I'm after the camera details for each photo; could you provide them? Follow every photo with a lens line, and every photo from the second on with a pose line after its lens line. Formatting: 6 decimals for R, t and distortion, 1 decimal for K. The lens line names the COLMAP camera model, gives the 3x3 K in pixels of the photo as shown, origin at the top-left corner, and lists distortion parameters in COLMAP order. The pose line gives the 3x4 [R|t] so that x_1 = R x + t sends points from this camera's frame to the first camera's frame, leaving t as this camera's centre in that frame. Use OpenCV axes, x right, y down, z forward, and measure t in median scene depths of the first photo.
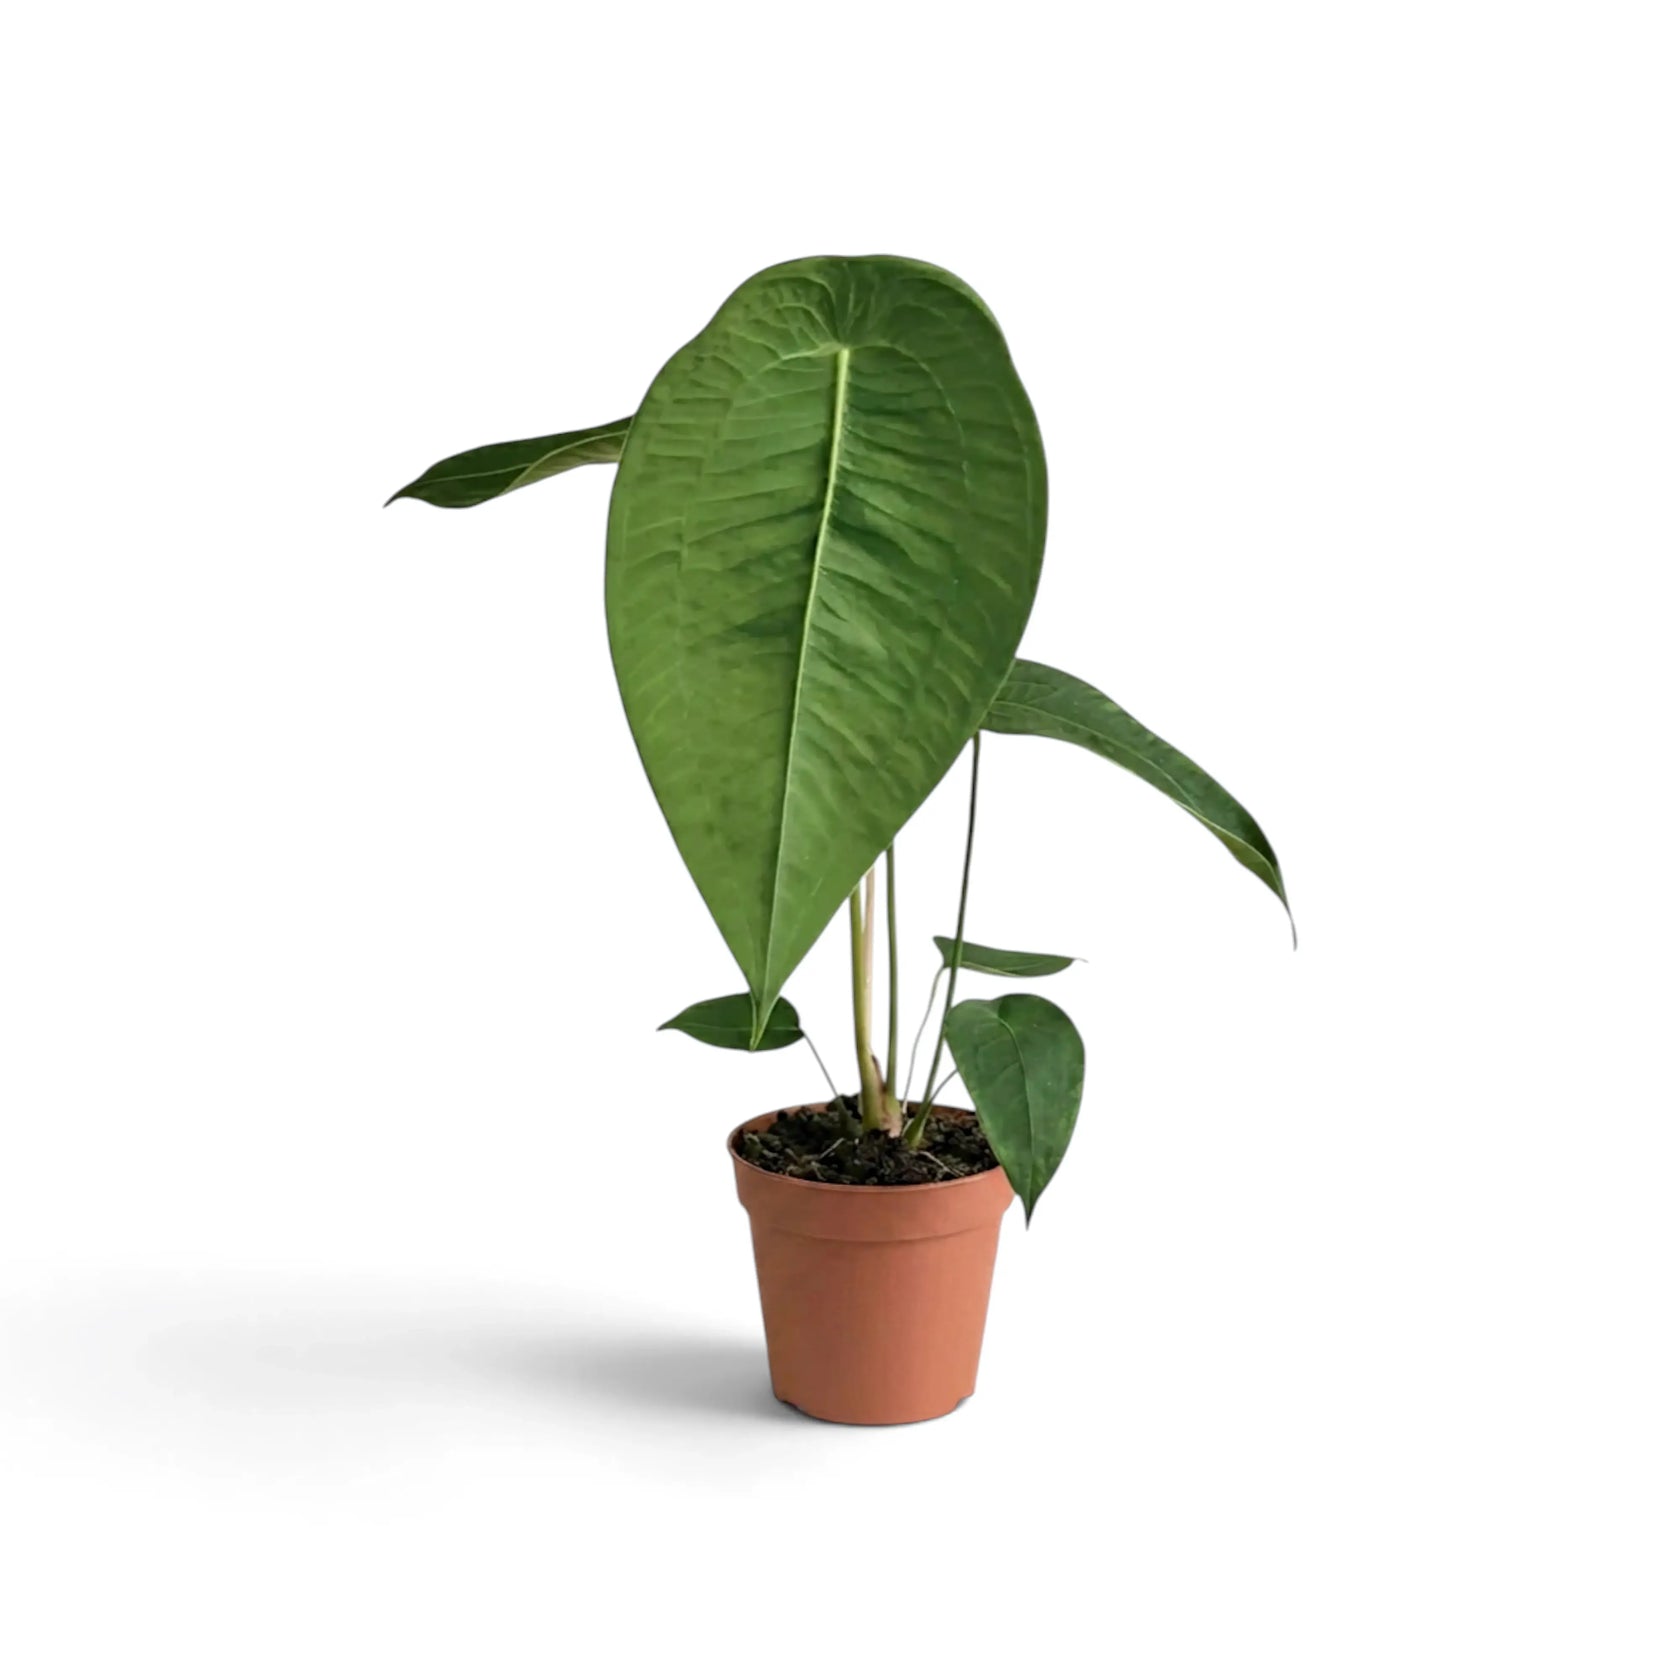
lens RADIAL K [[1250.2, 0, 840.0], [0, 1250.2, 840.0], [0, 0, 1]] dist [-0.000836, -0.000108]
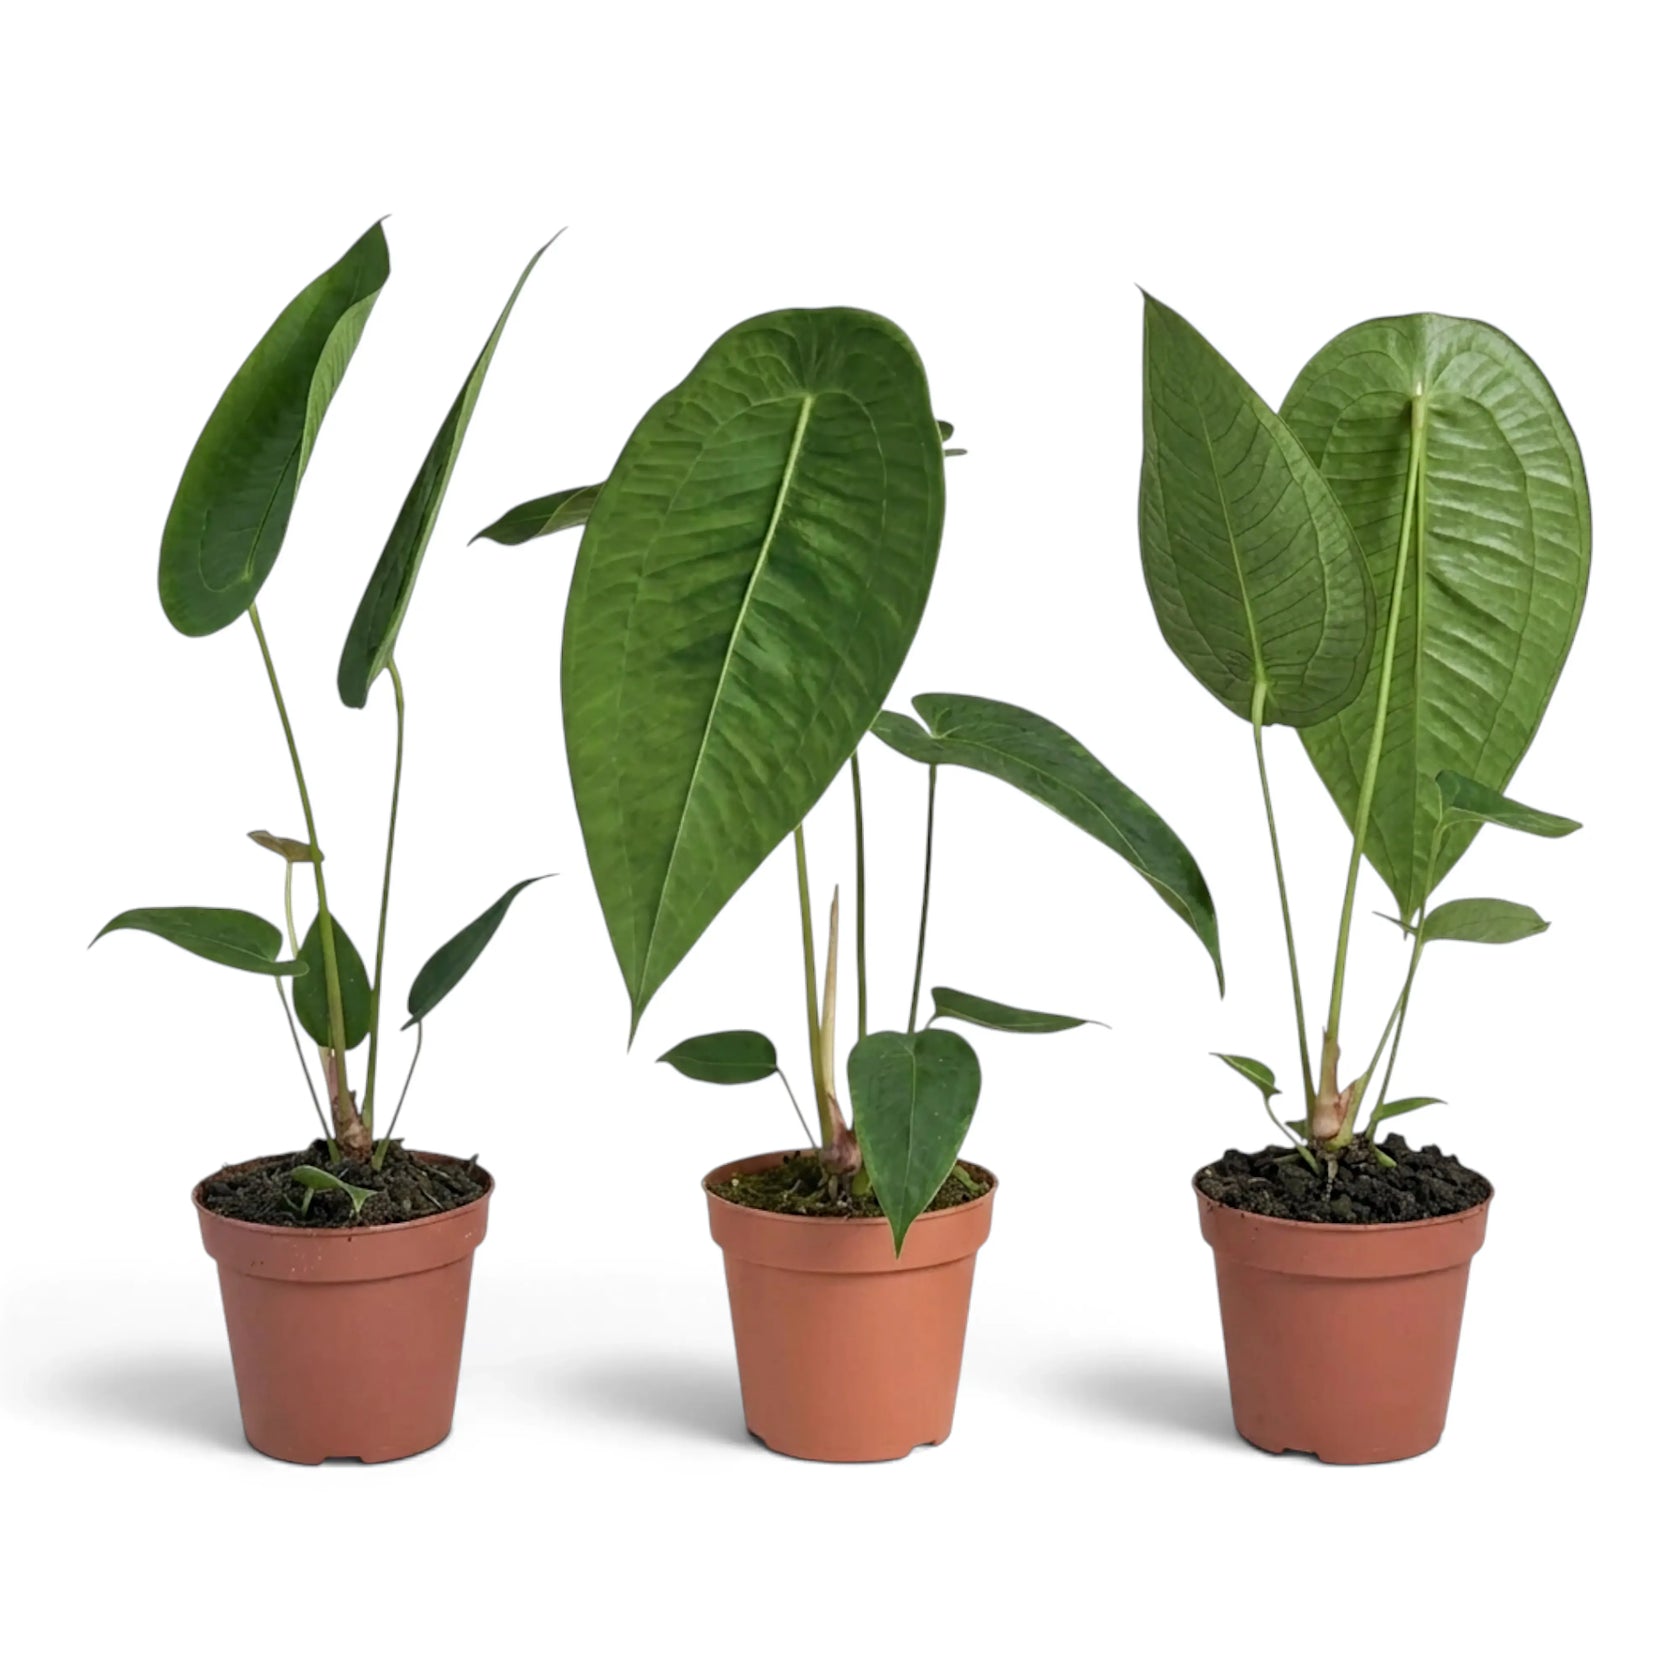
lens RADIAL K [[1250.2, 0, 840.0], [0, 1250.2, 840.0], [0, 0, 1]] dist [-0.000836, -0.000108]
pose [[0.993414, 0.053908, -0.101111, 0.165387], [-0.059625, 0.996738, -0.054395, 0.031380], [0.097848, 0.060065, 0.993387, -0.007347]]
